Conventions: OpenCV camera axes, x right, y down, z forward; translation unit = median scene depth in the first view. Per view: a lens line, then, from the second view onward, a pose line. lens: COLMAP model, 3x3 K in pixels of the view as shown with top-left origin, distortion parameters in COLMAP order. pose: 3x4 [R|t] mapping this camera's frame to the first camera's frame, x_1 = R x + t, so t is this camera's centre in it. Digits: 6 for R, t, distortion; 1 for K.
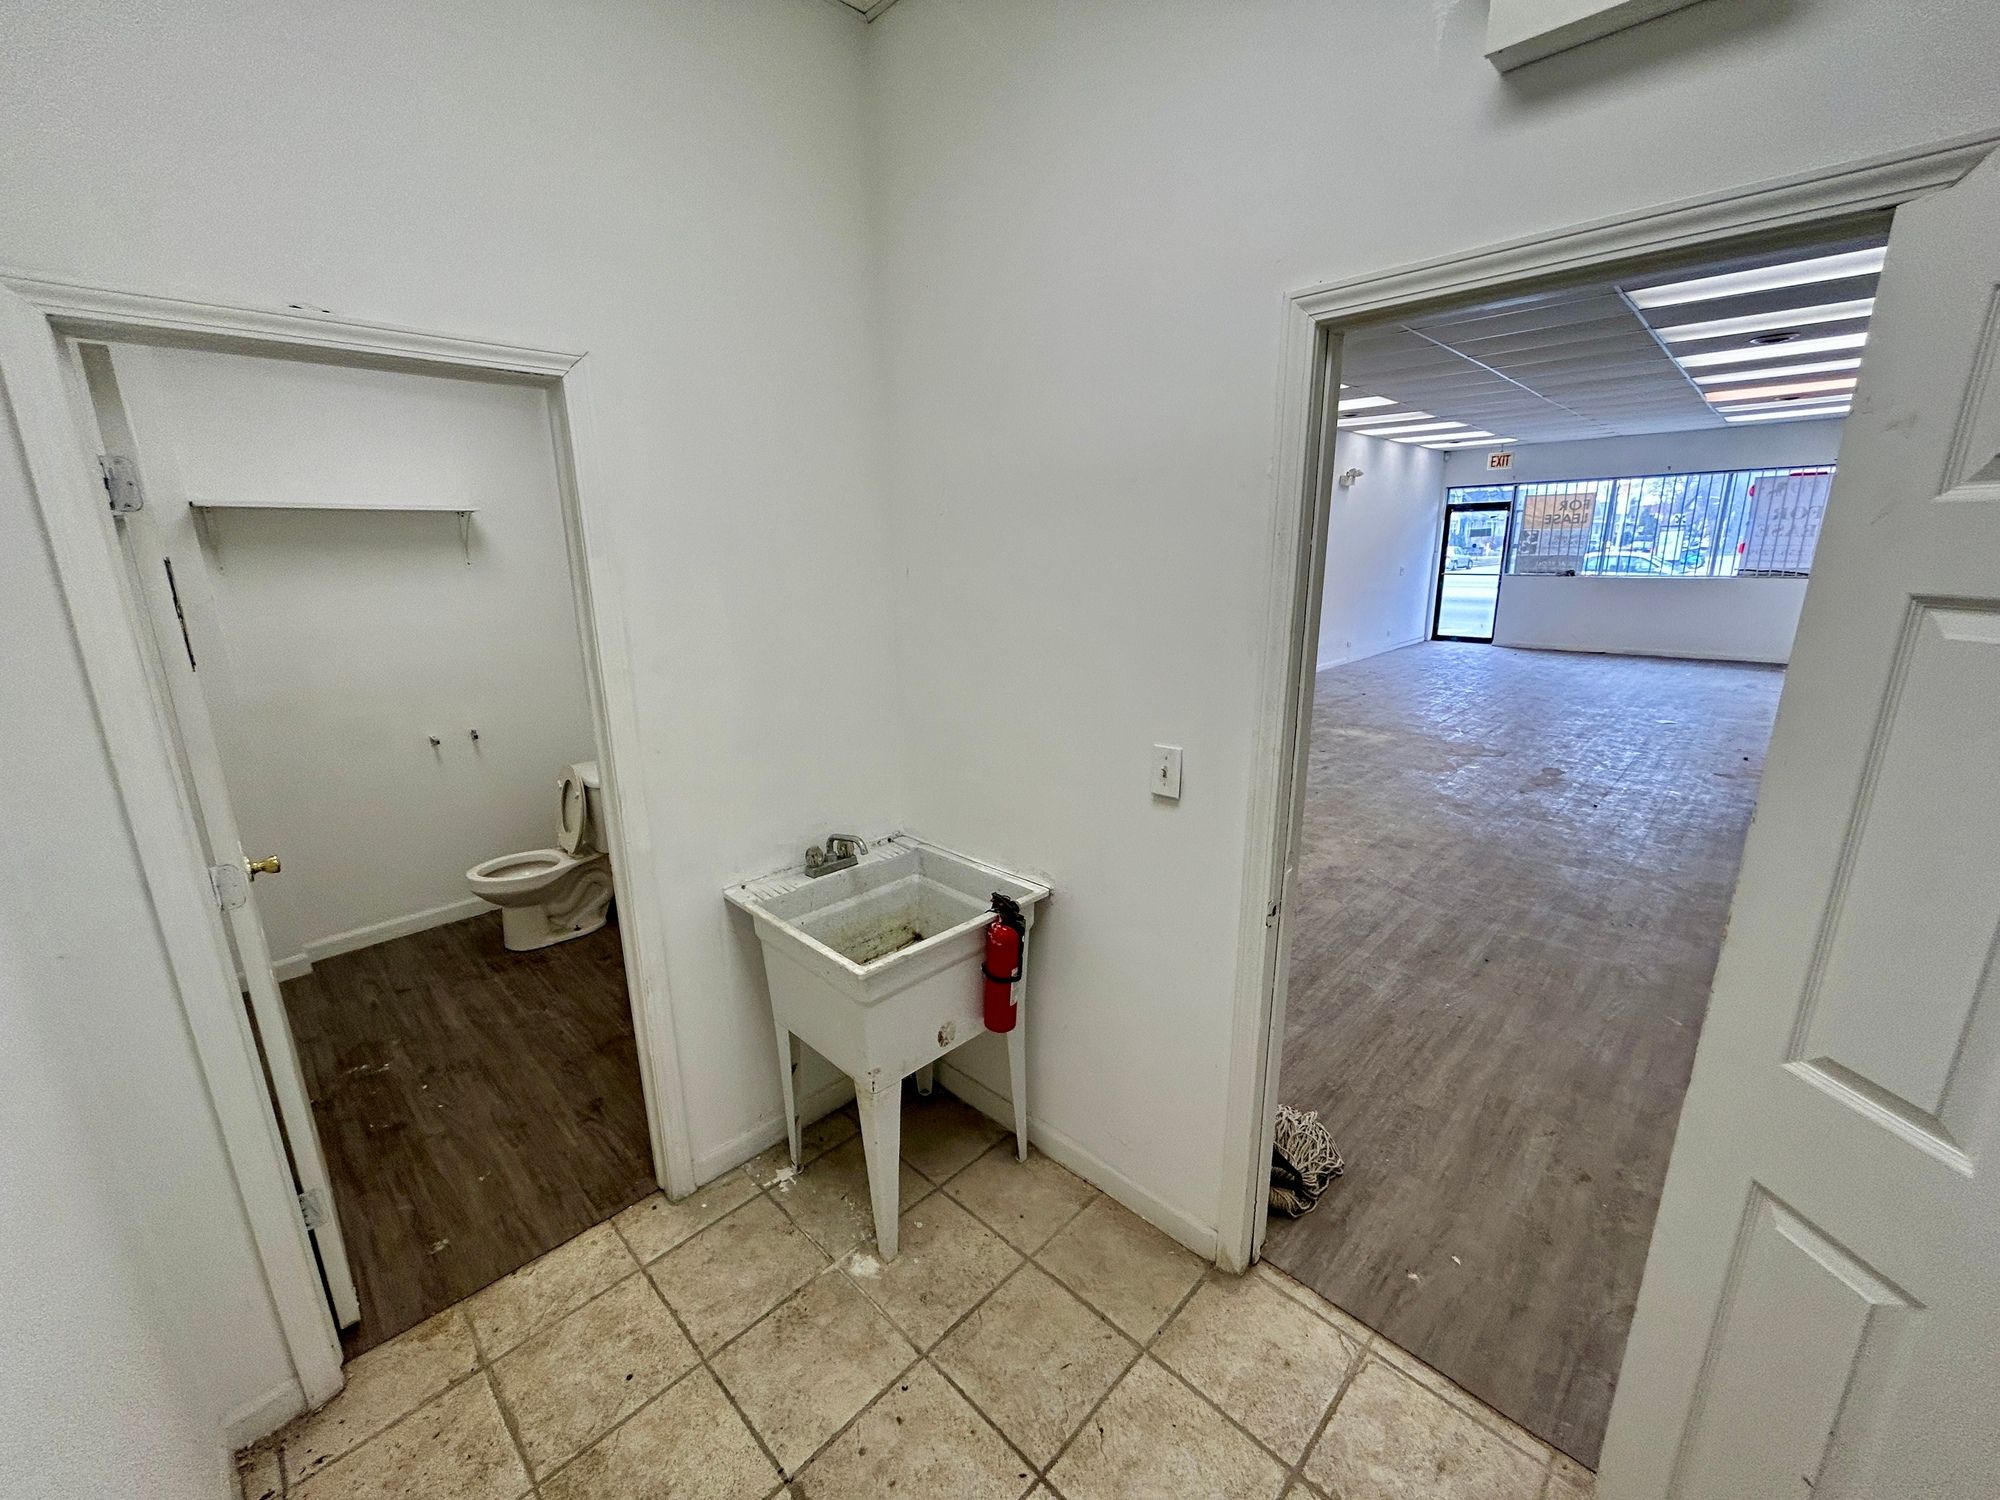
lens RADIAL K [[805.9, 0, 997.3], [0, 805.9, 752.3], [0, 0, 1]] dist [-0.003522, 0.001659]
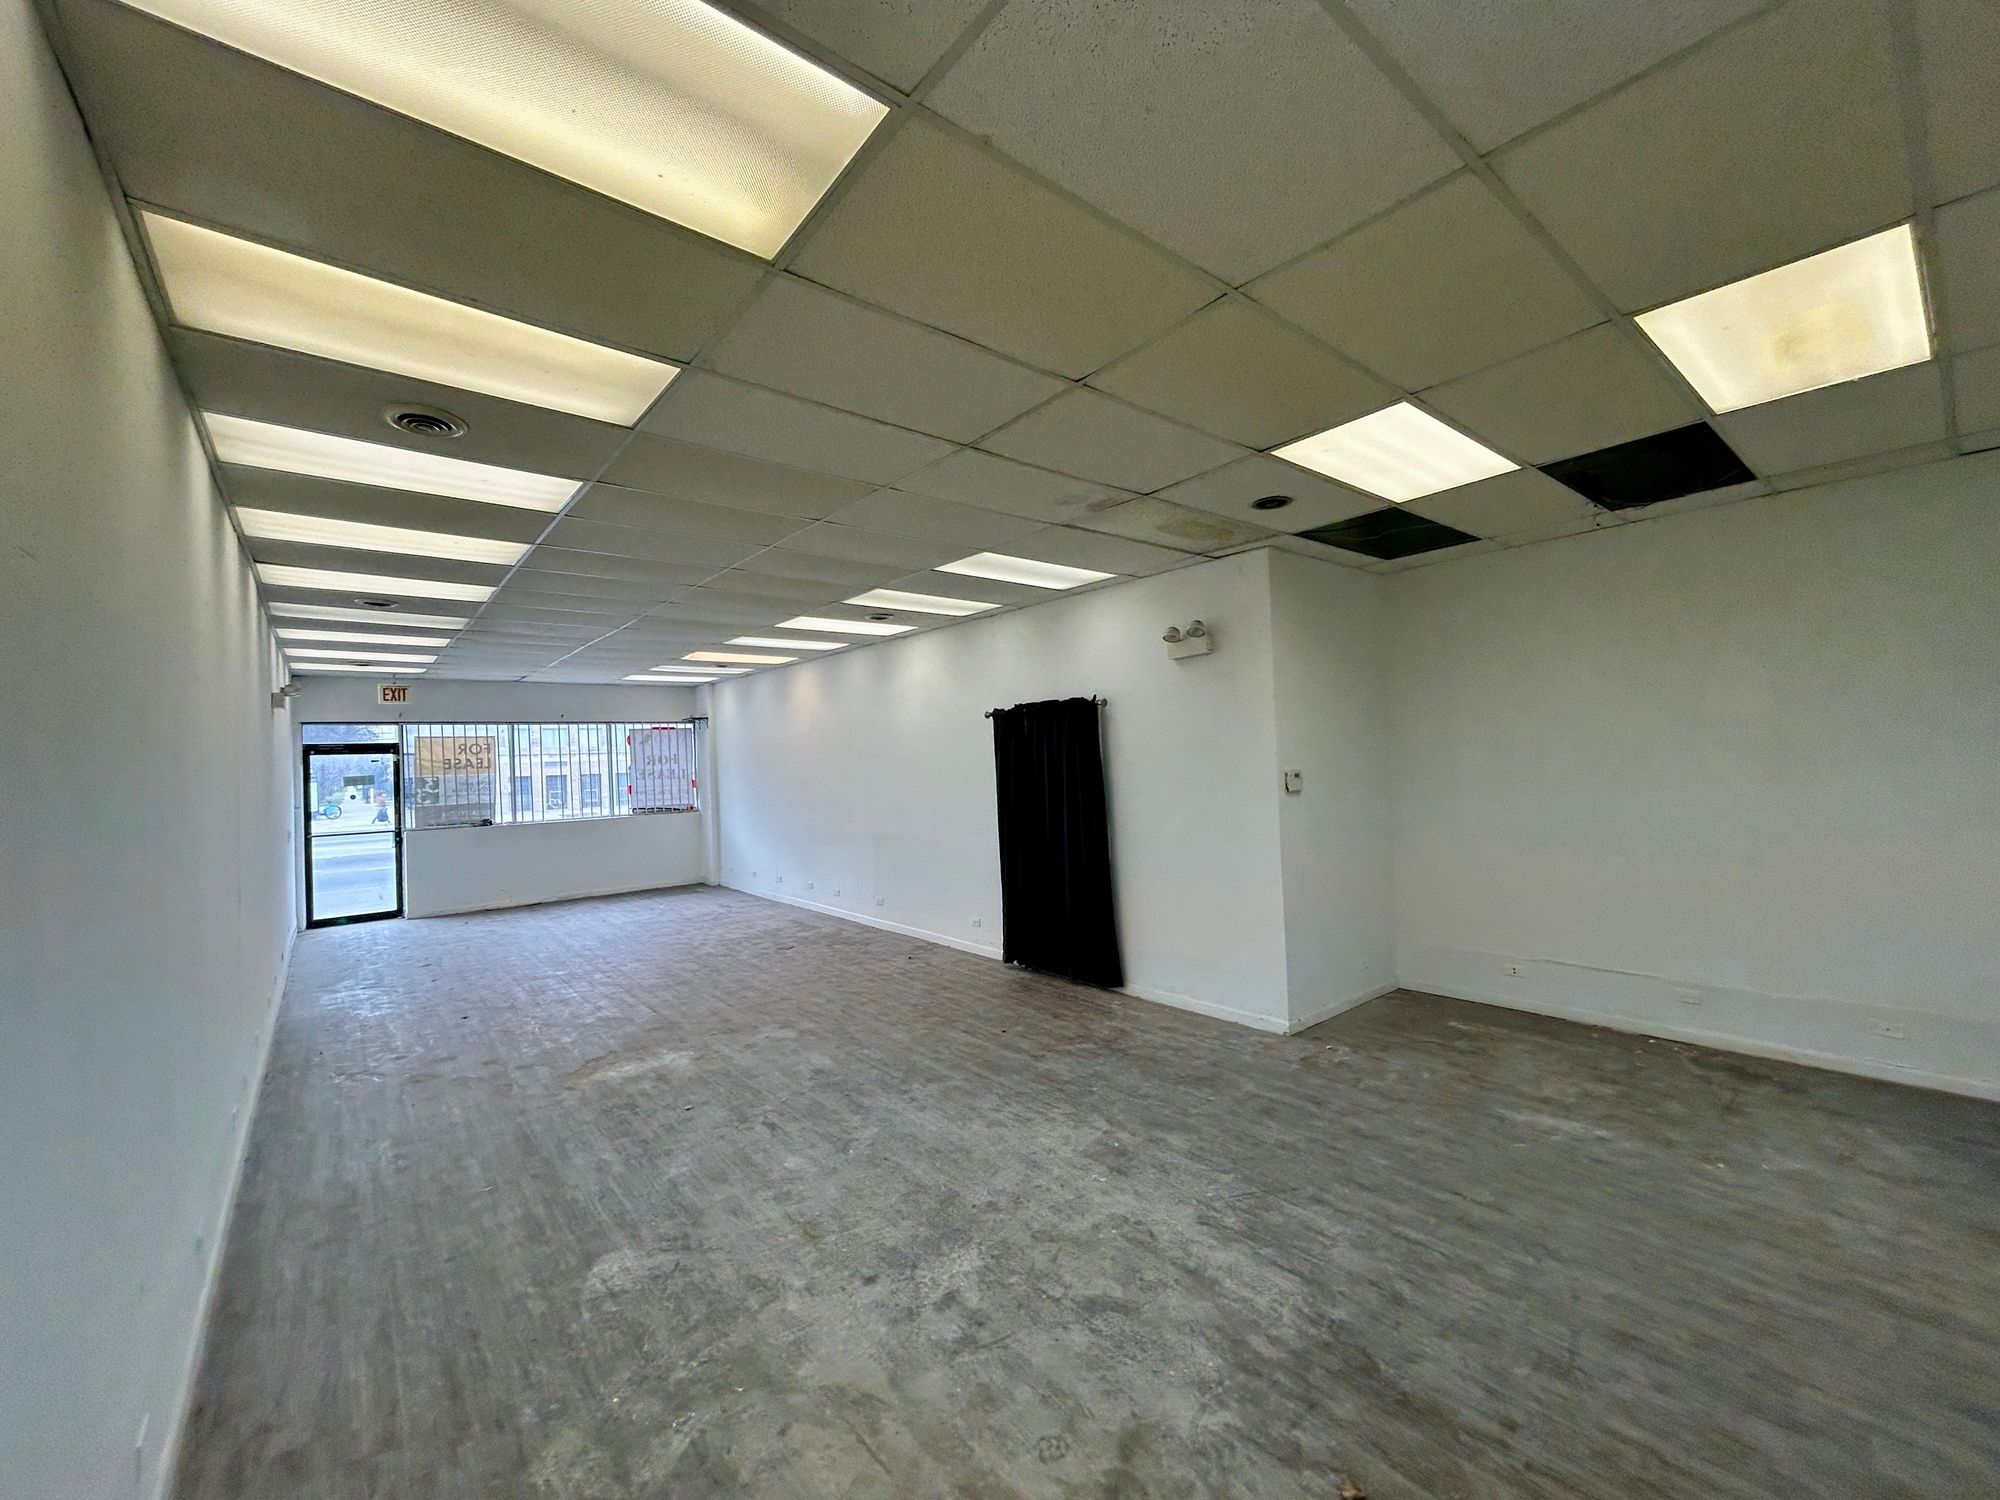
lens RADIAL K [[805.9, 0, 990.5], [0, 805.9, 748.6], [0, 0, 1]] dist [-0.003522, 0.001659]
pose [[0.112349, 0.027559, 0.993287, -0.169929], [0.280185, 0.958175, -0.058276, -0.144565], [-0.953349, 0.284851, 0.099928, 0.555668]]
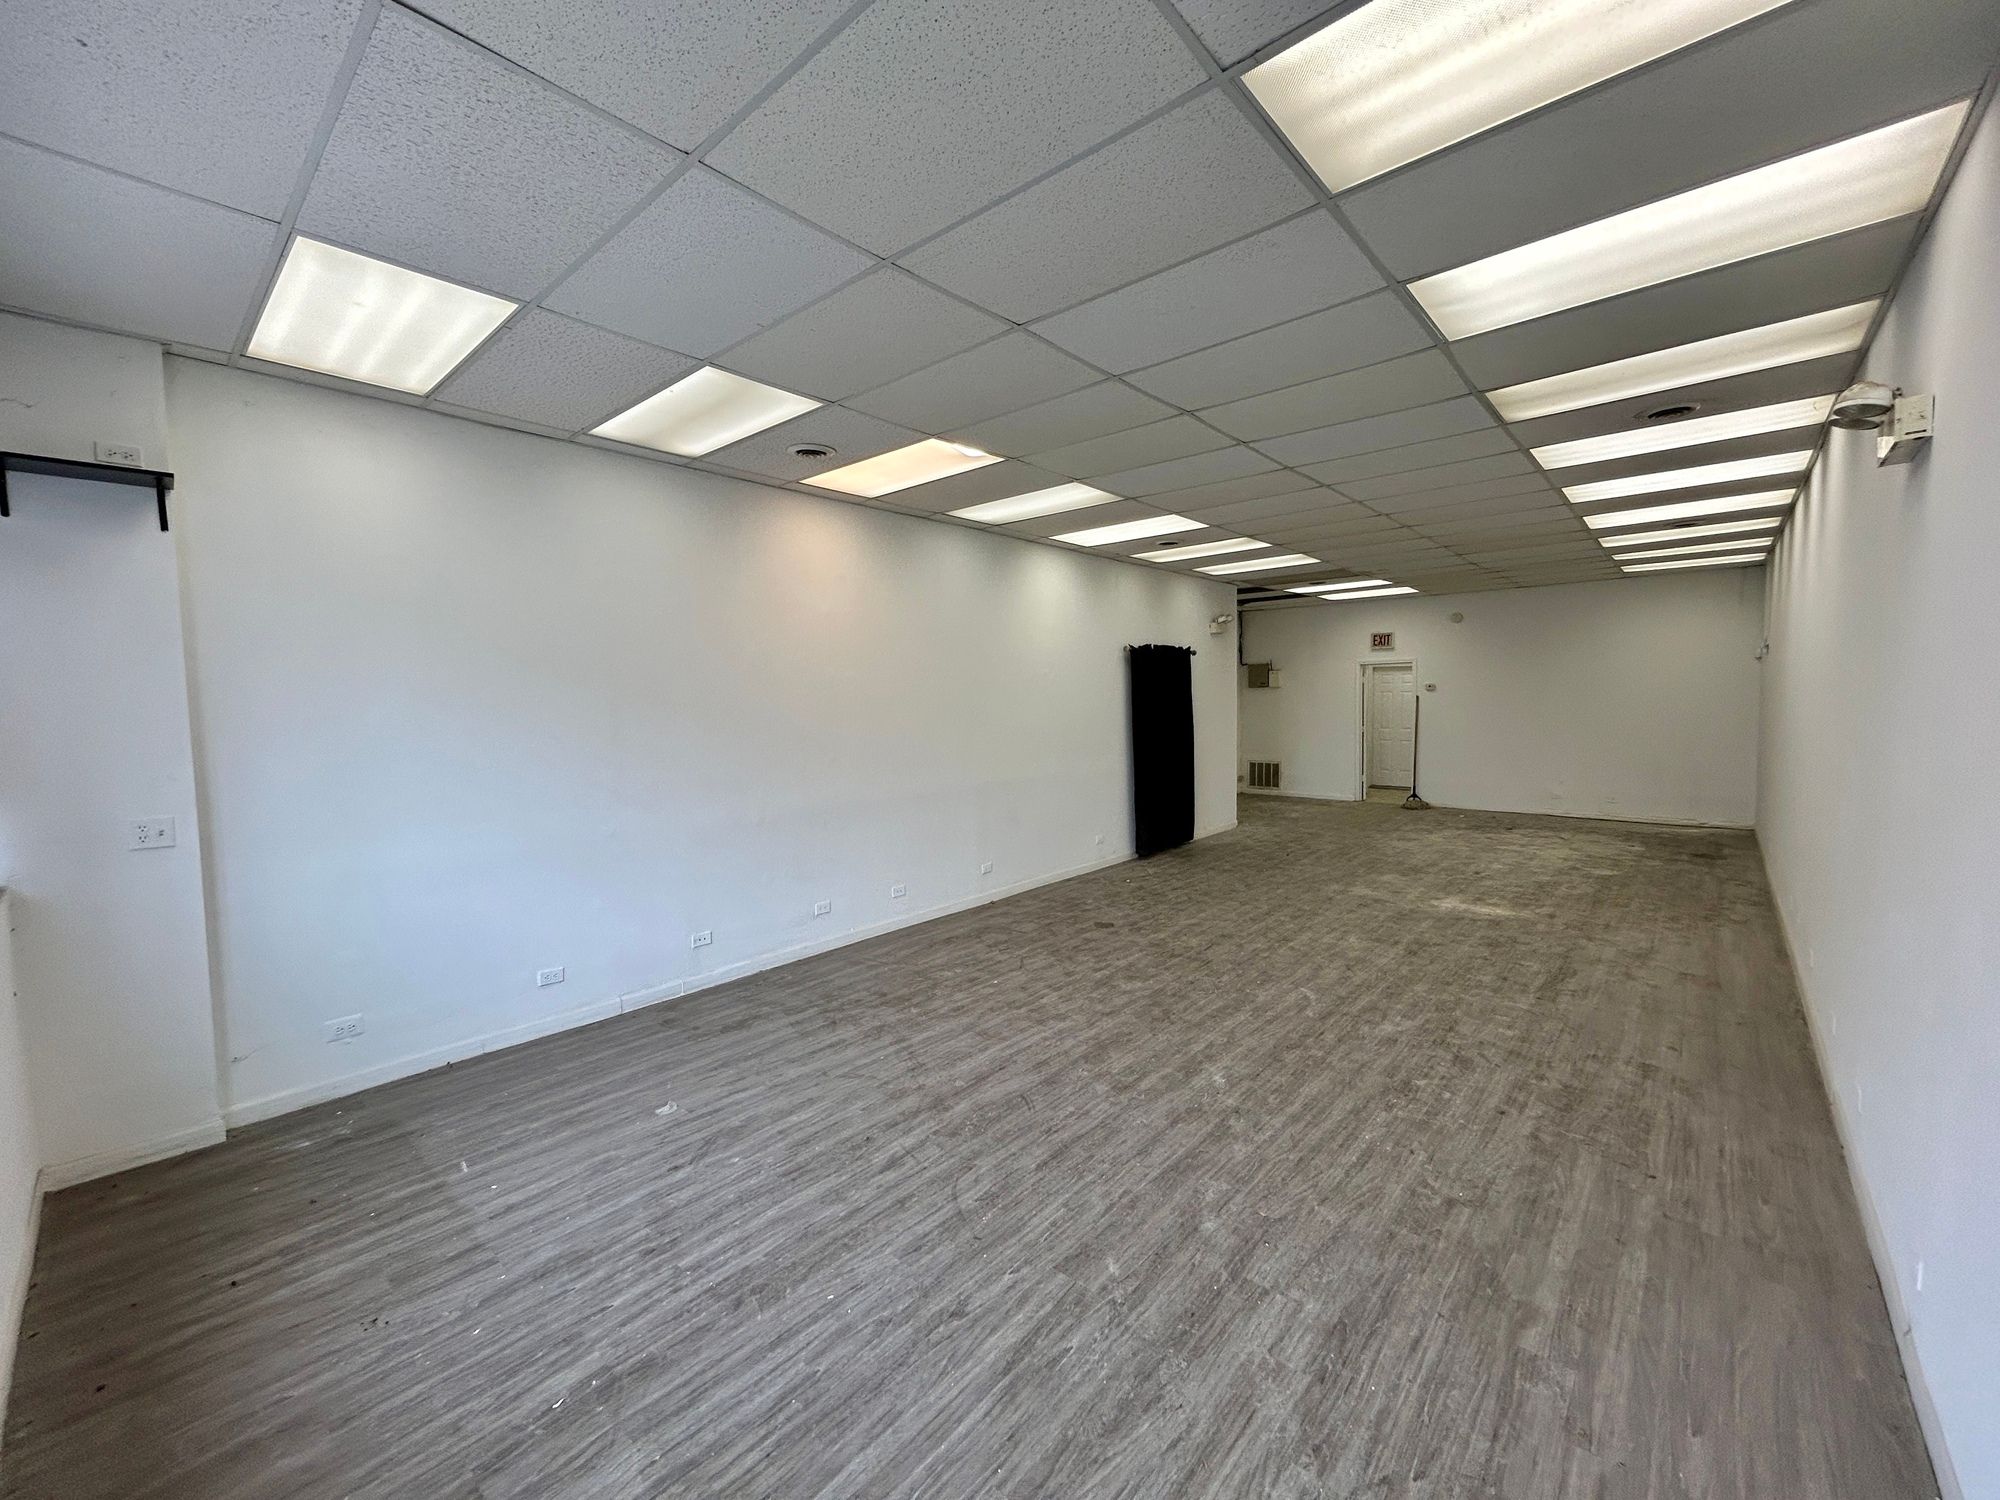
lens RADIAL K [[805.9, 0, 987.7], [0, 805.9, 744.7], [0, 0, 1]] dist [-0.003522, 0.001659]
pose [[-0.998473, 0.038196, -0.039912, 0.892158], [0.024125, 0.951412, 0.306973, -0.424365], [0.049698, 0.305542, -0.950881, 1.590621]]
